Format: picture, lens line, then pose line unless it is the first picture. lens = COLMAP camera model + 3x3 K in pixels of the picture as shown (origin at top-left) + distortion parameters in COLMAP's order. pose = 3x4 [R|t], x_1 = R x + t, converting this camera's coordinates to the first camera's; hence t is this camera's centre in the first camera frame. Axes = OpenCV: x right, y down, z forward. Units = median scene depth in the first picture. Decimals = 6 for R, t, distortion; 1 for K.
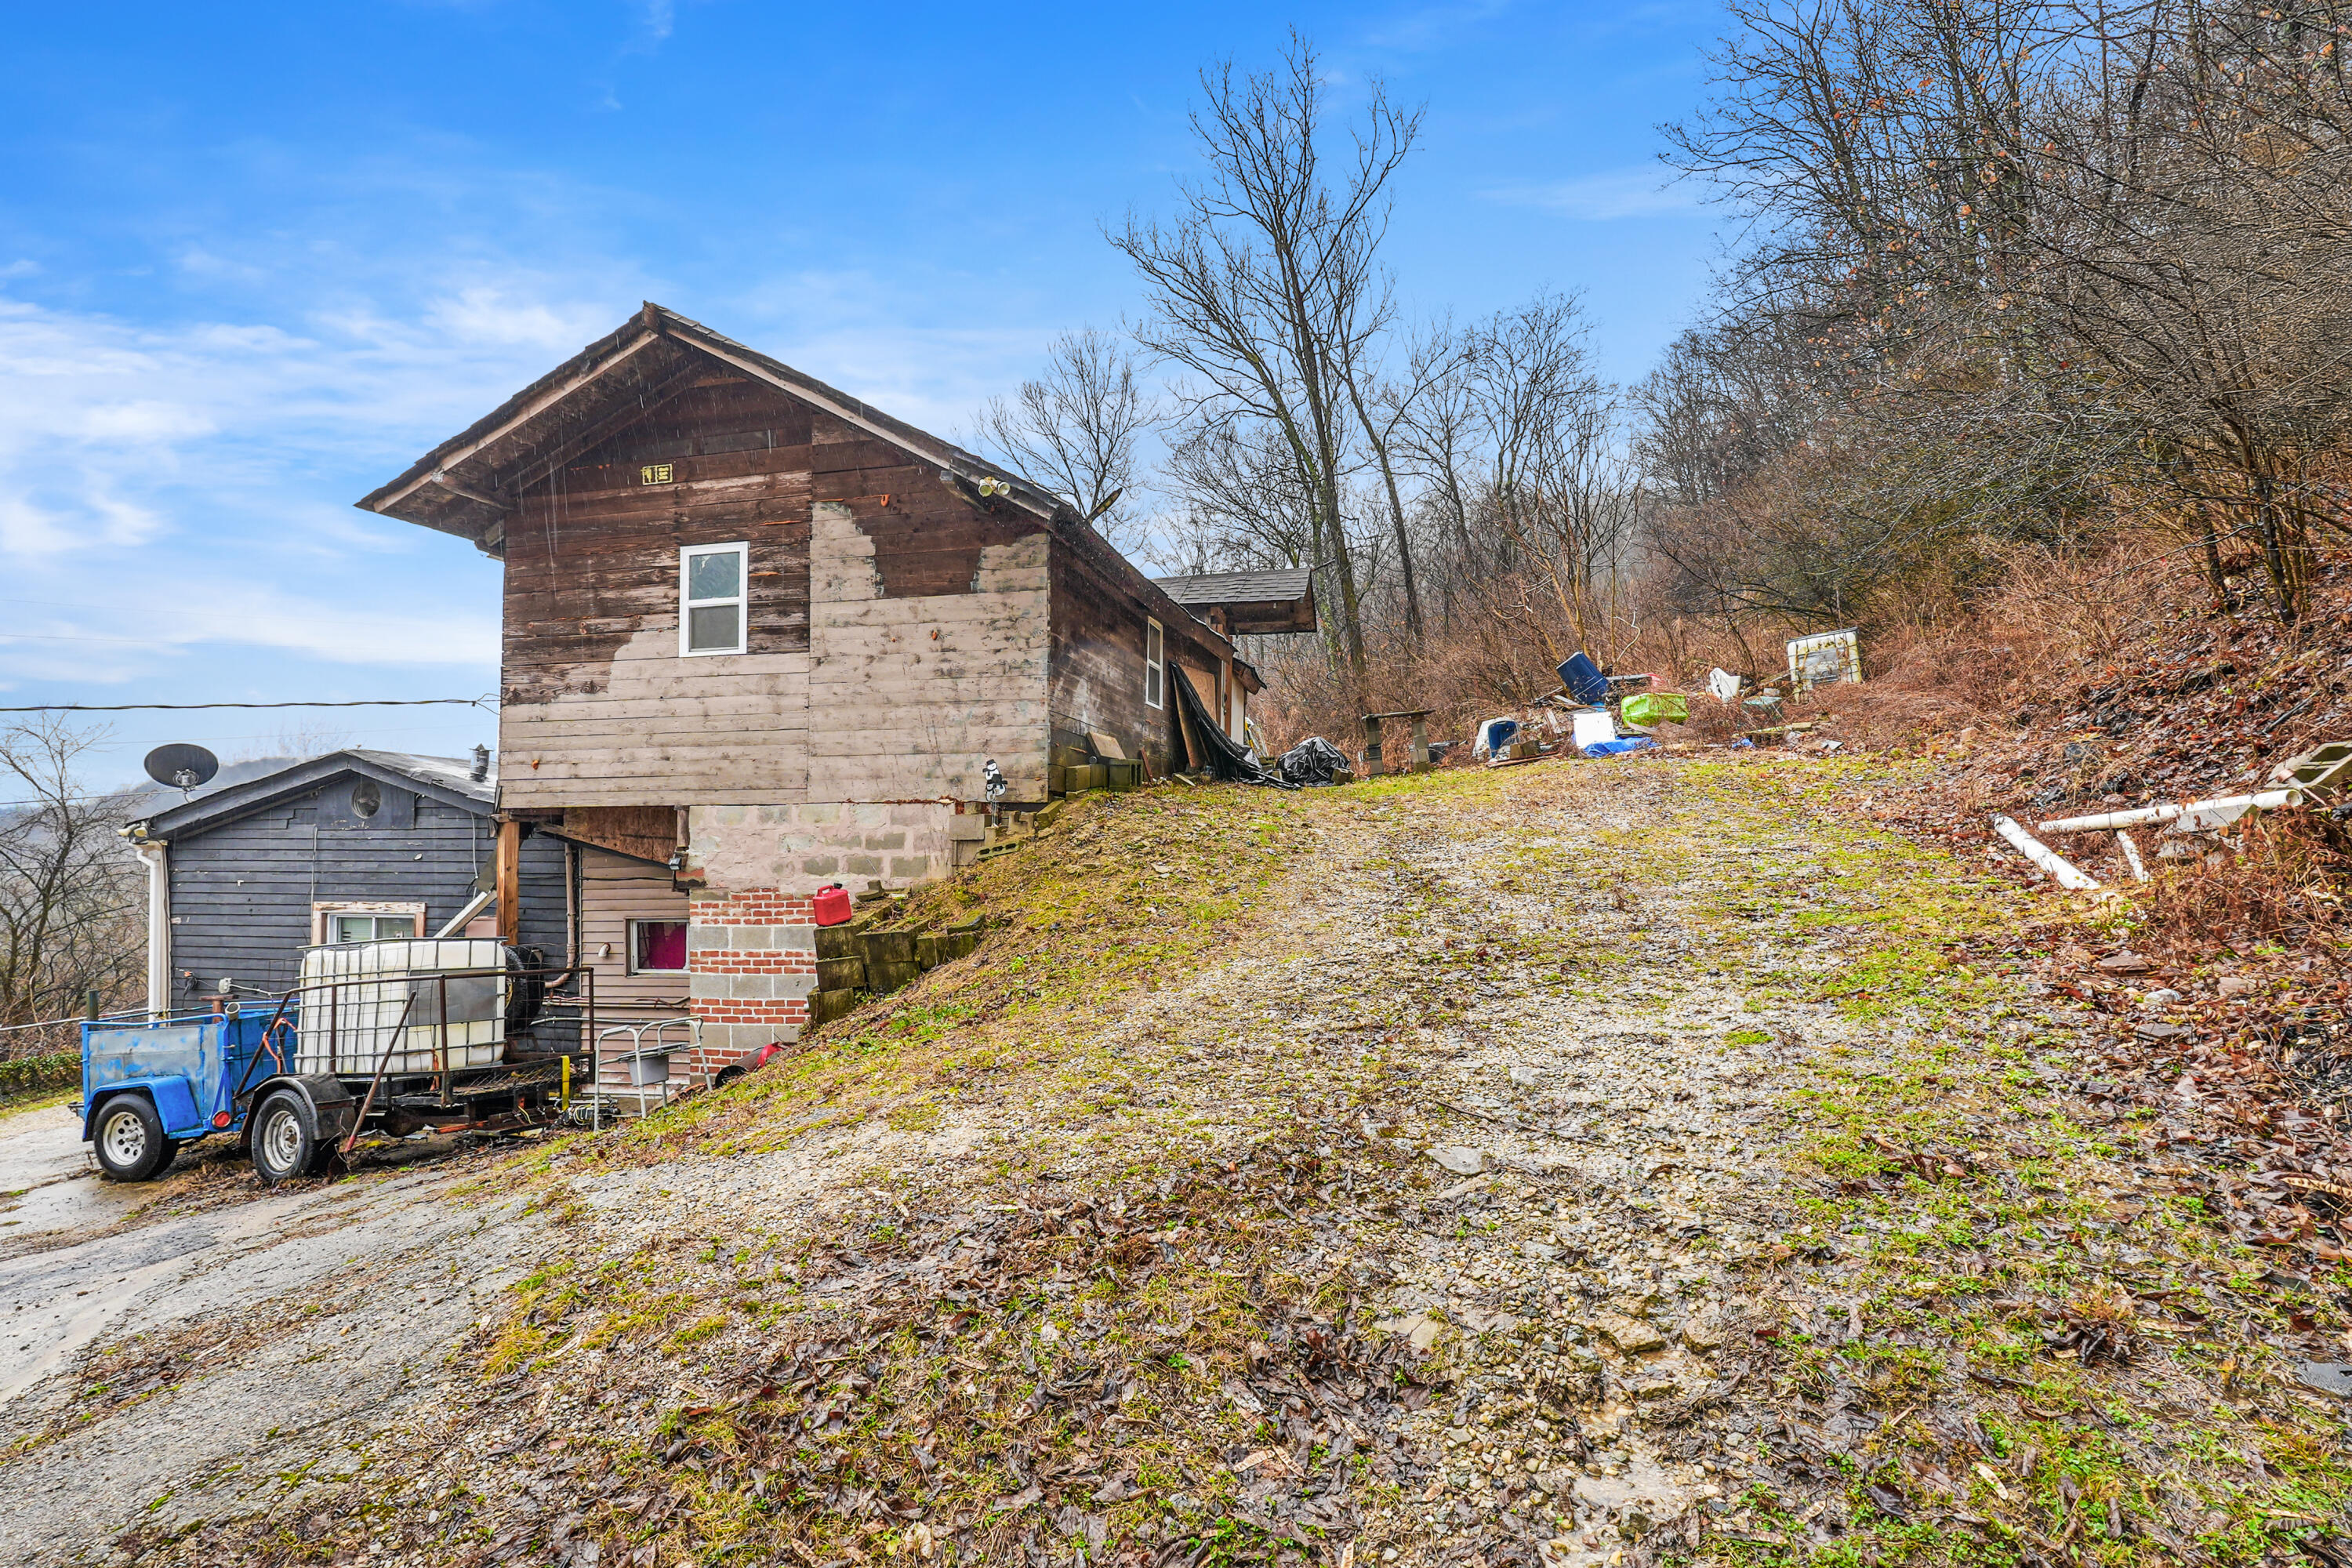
lens RADIAL K [[1083.4, 0, 1160.9], [0, 1083.4, 781.9], [0, 0, 1]] dist [-0.005021, 0.001239]
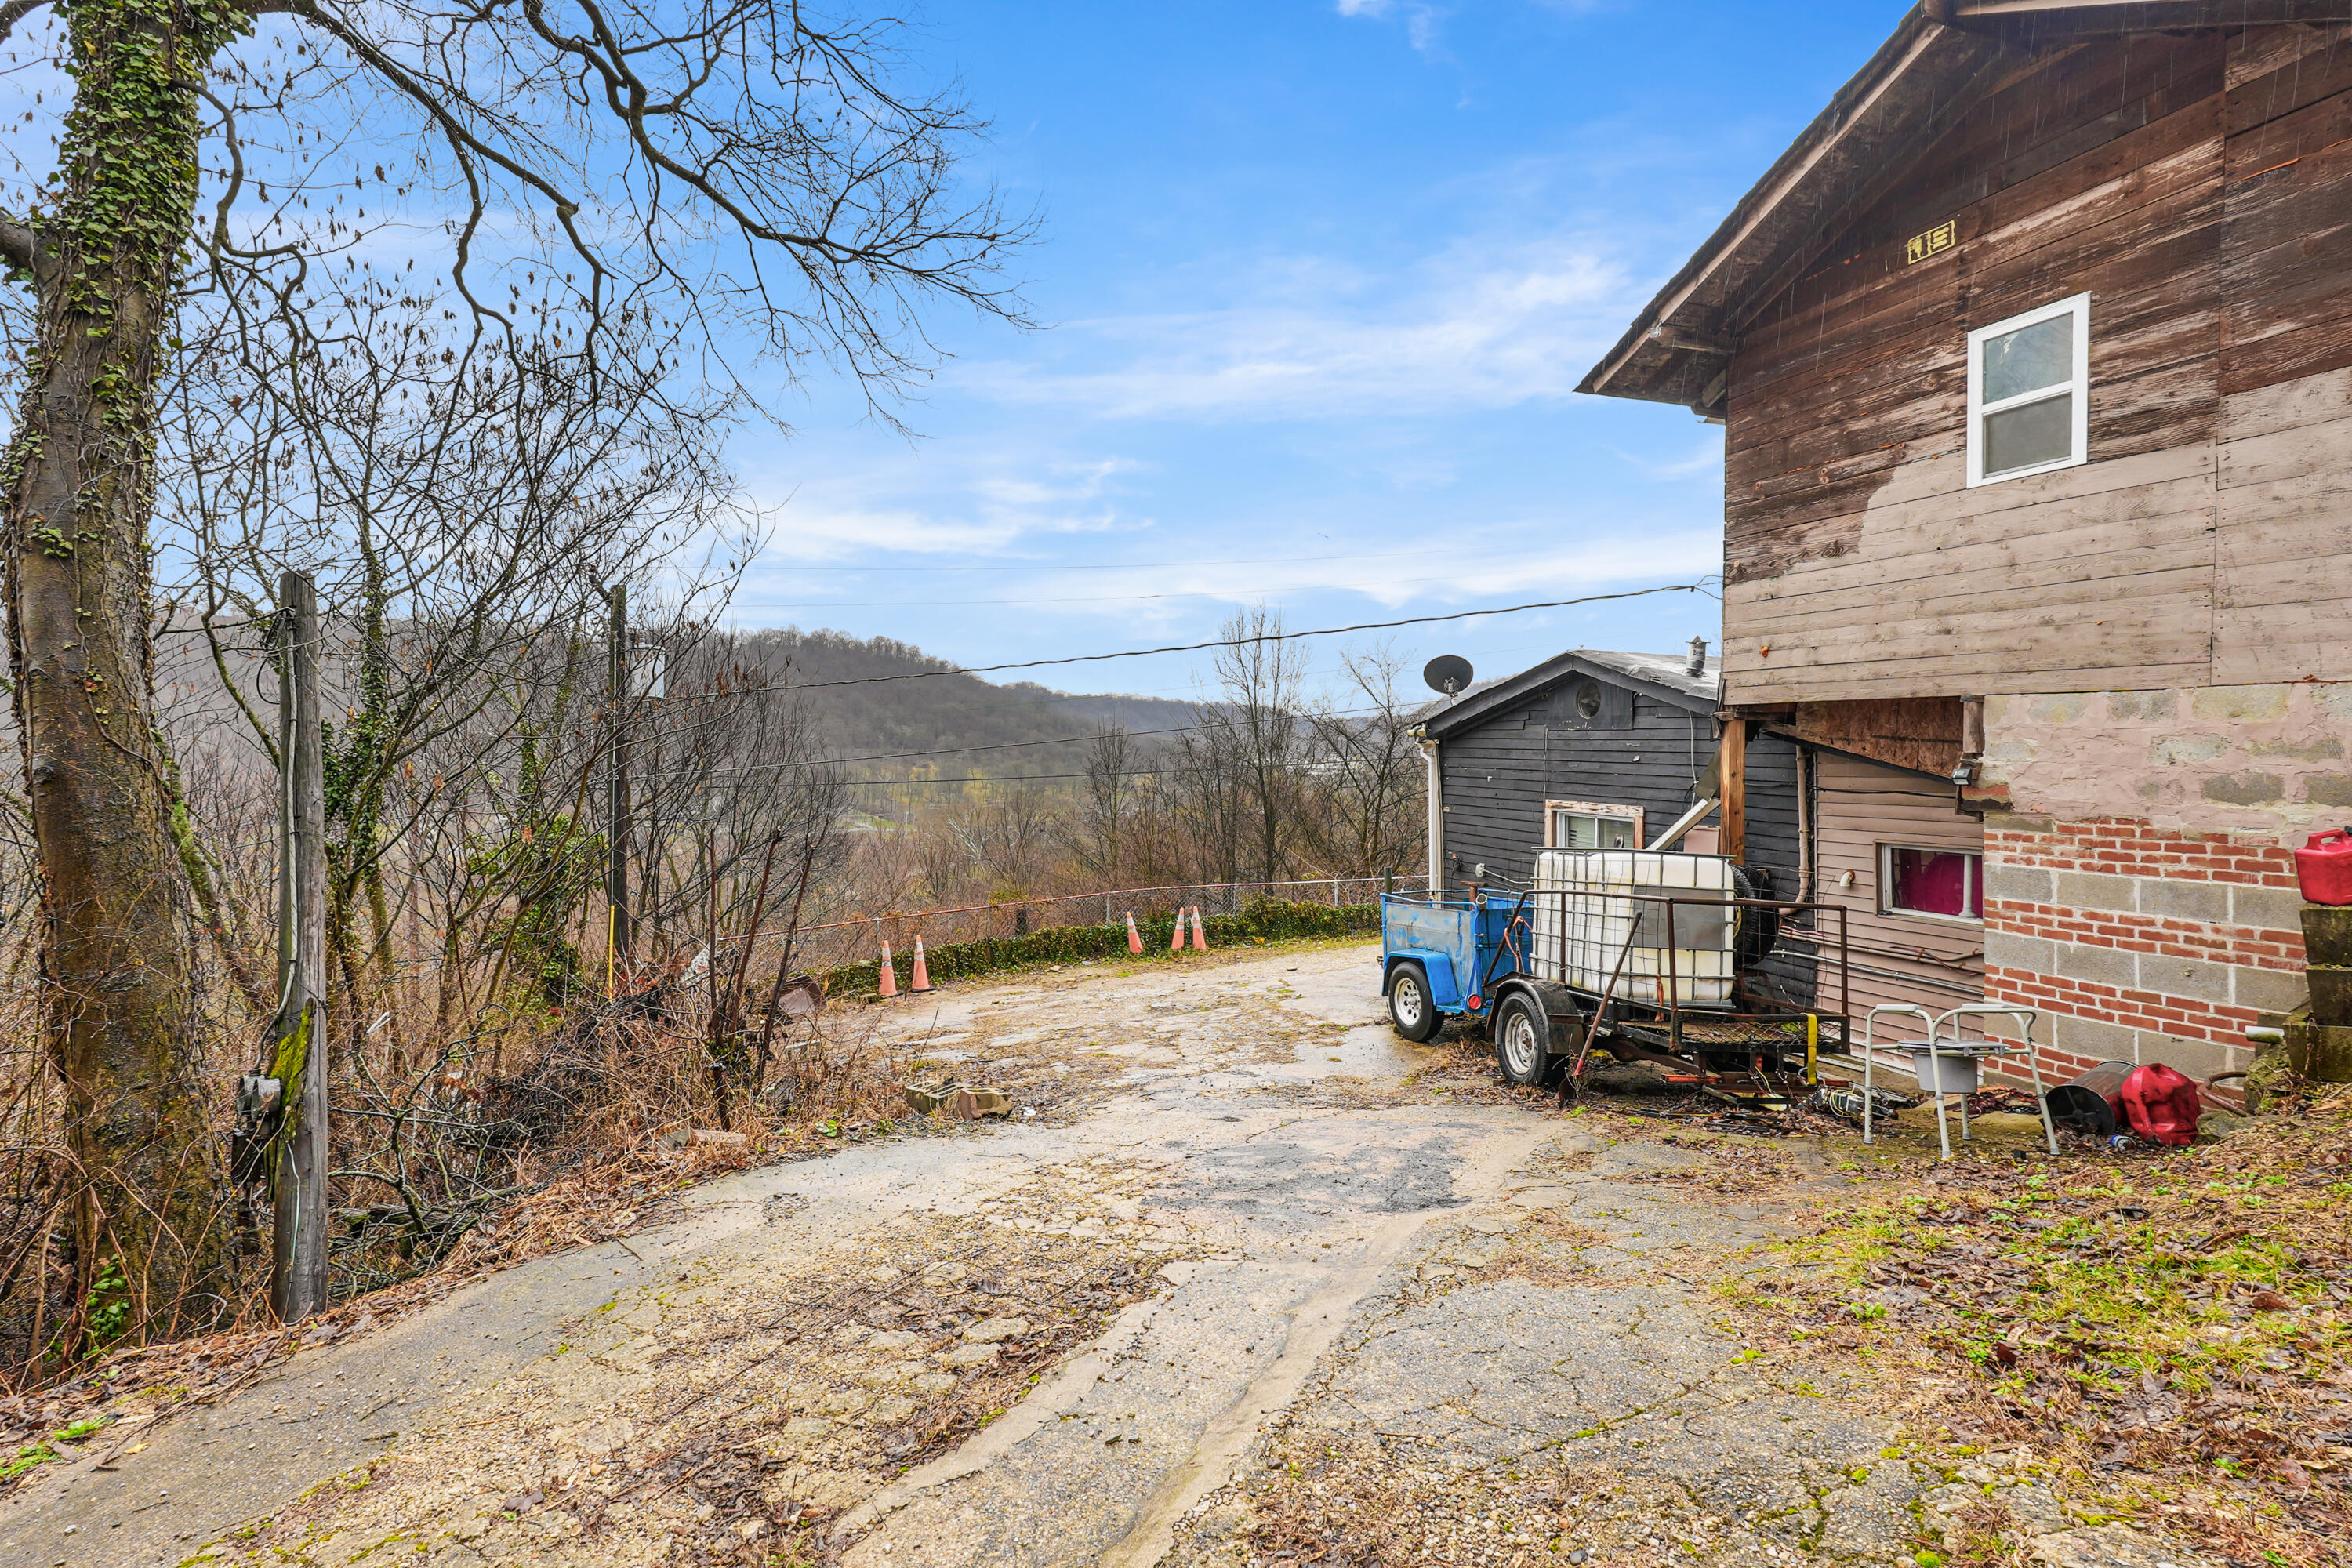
lens RADIAL K [[1083.4, 0, 1160.9], [0, 1083.4, 781.9], [0, 0, 1]] dist [-0.005021, 0.001239]
pose [[0.534308, 0.039222, -0.844380, -0.120619], [0.037353, 0.996852, 0.069941, 0.008582], [0.844464, -0.068910, 0.531160, 0.158557]]
